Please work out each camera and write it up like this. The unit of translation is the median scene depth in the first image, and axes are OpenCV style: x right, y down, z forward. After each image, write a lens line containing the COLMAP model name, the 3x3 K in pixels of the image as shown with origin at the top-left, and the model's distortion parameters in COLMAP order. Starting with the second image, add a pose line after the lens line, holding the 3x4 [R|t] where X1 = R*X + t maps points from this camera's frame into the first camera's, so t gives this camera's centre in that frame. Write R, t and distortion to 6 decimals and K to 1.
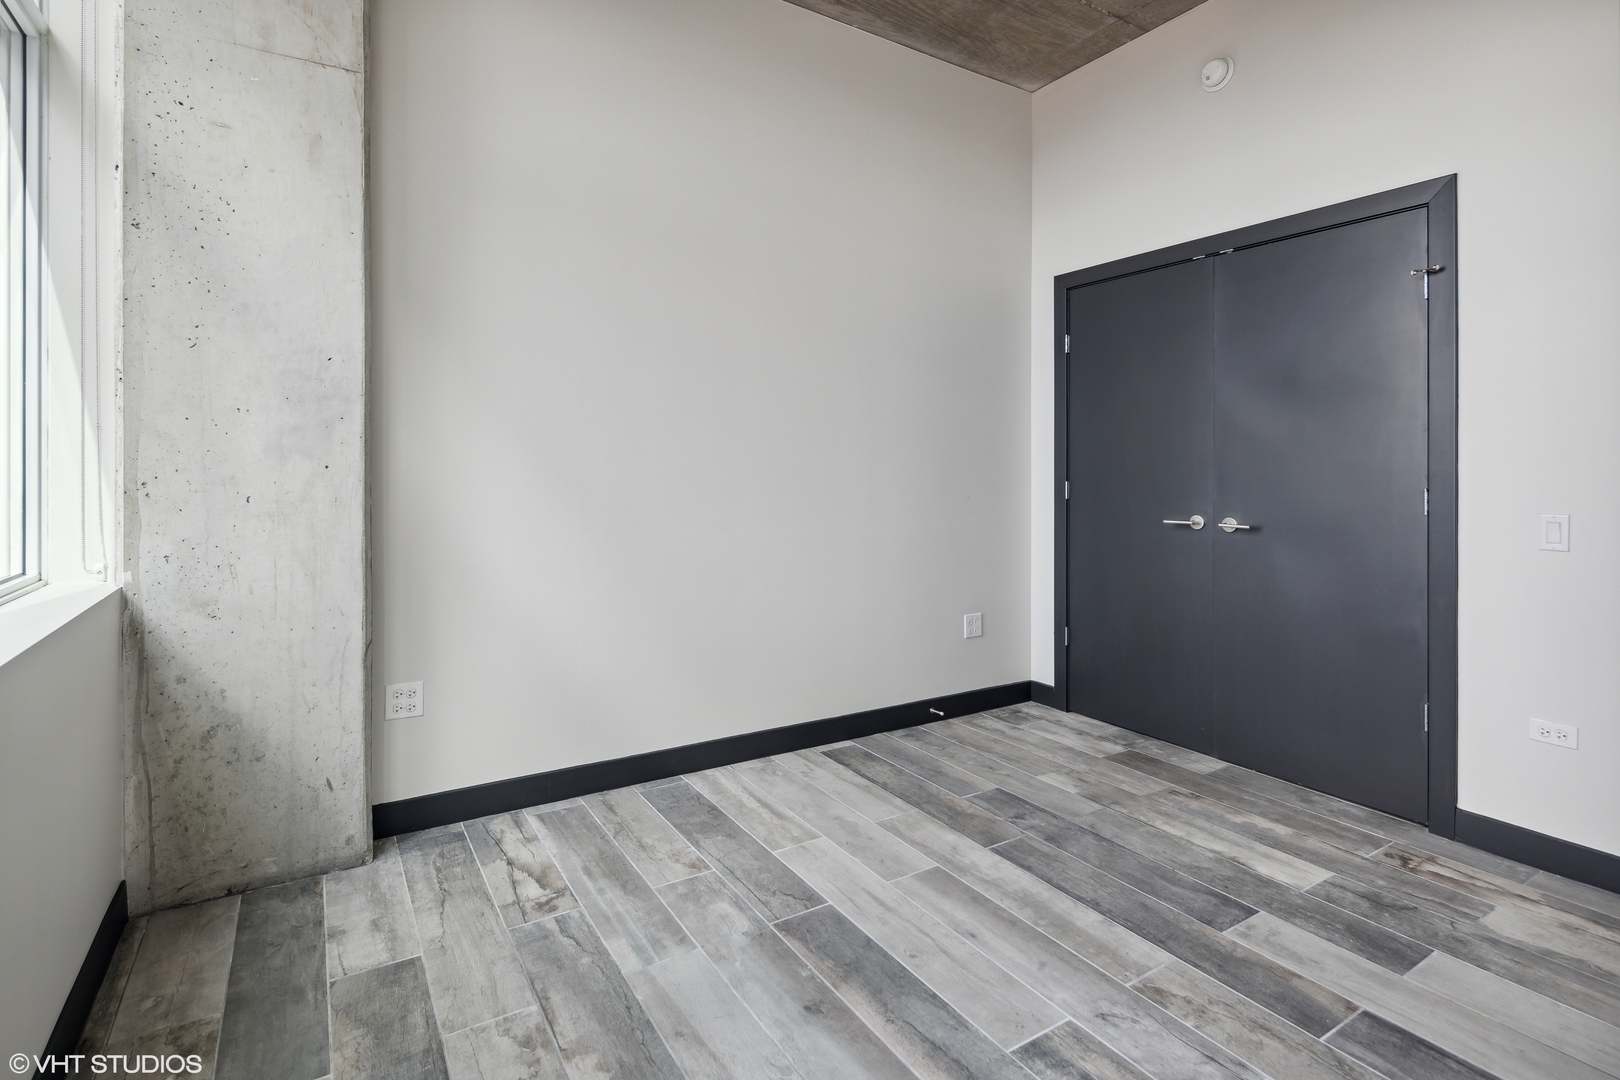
lens RADIAL K [[791.0, 0, 806.9], [0, 791.0, 455.8], [0, 0, 1]] dist [0.016121, -0.008265]
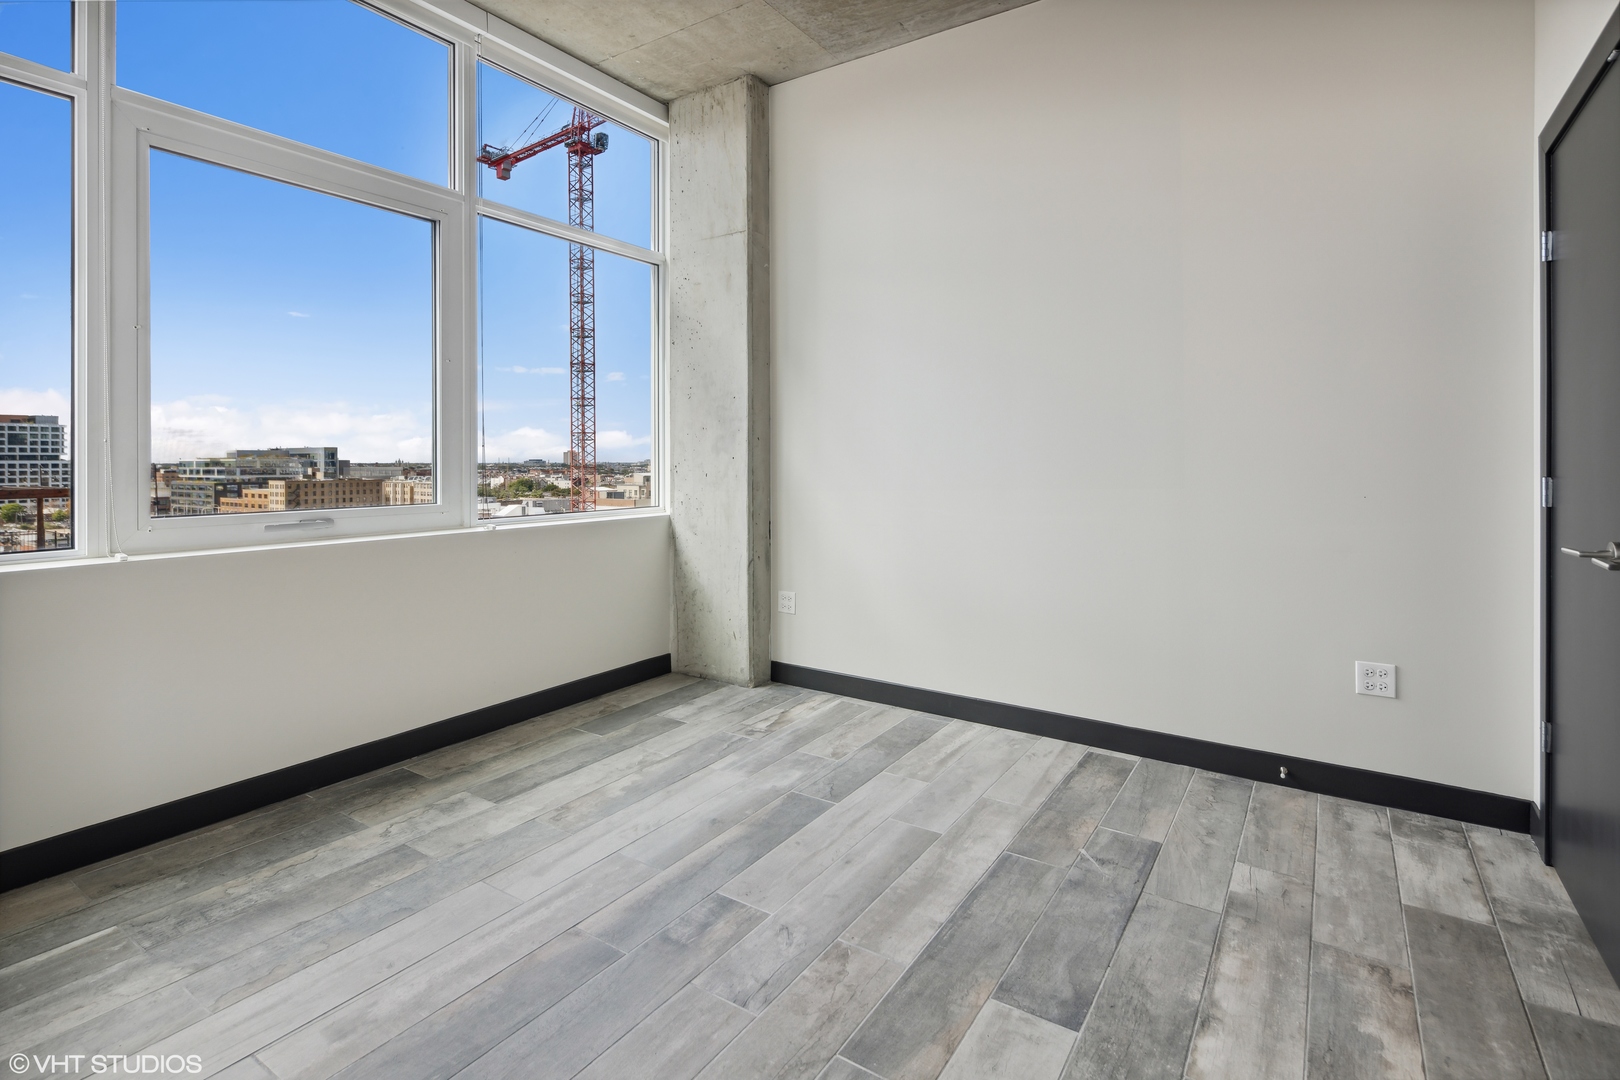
lens RADIAL K [[791.0, 0, 806.9], [0, 791.0, 455.8], [0, 0, 1]] dist [0.016121, -0.008265]
pose [[0.406440, -0.009140, -0.913632, 1.035255], [0.016997, 0.999853, -0.002442, 0.015875], [0.913519, -0.014536, 0.406536, 0.409607]]
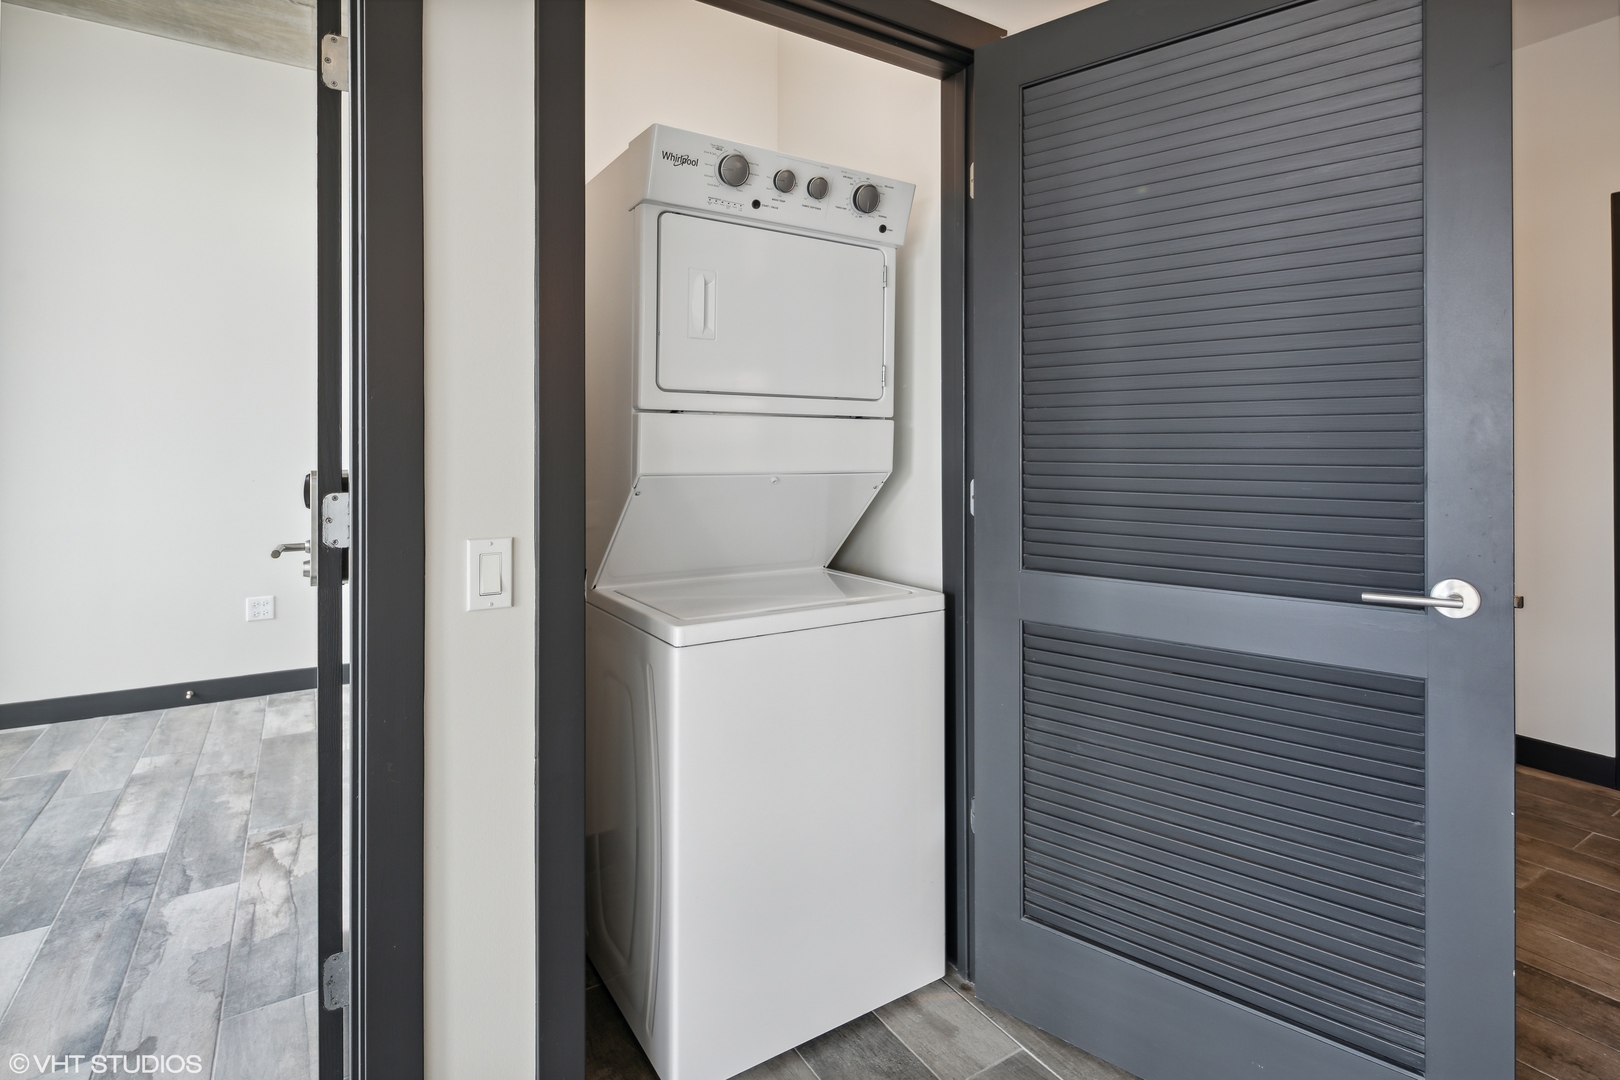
lens RADIAL K [[791.0, 0, 806.9], [0, 791.0, 455.8], [0, 0, 1]] dist [0.016121, -0.008265]
pose [[0.999989, -0.004716, -0.000809, 1.434110], [0.004731, 0.999785, 0.020186, 0.007803], [0.000713, -0.020190, 0.999796, 0.002246]]
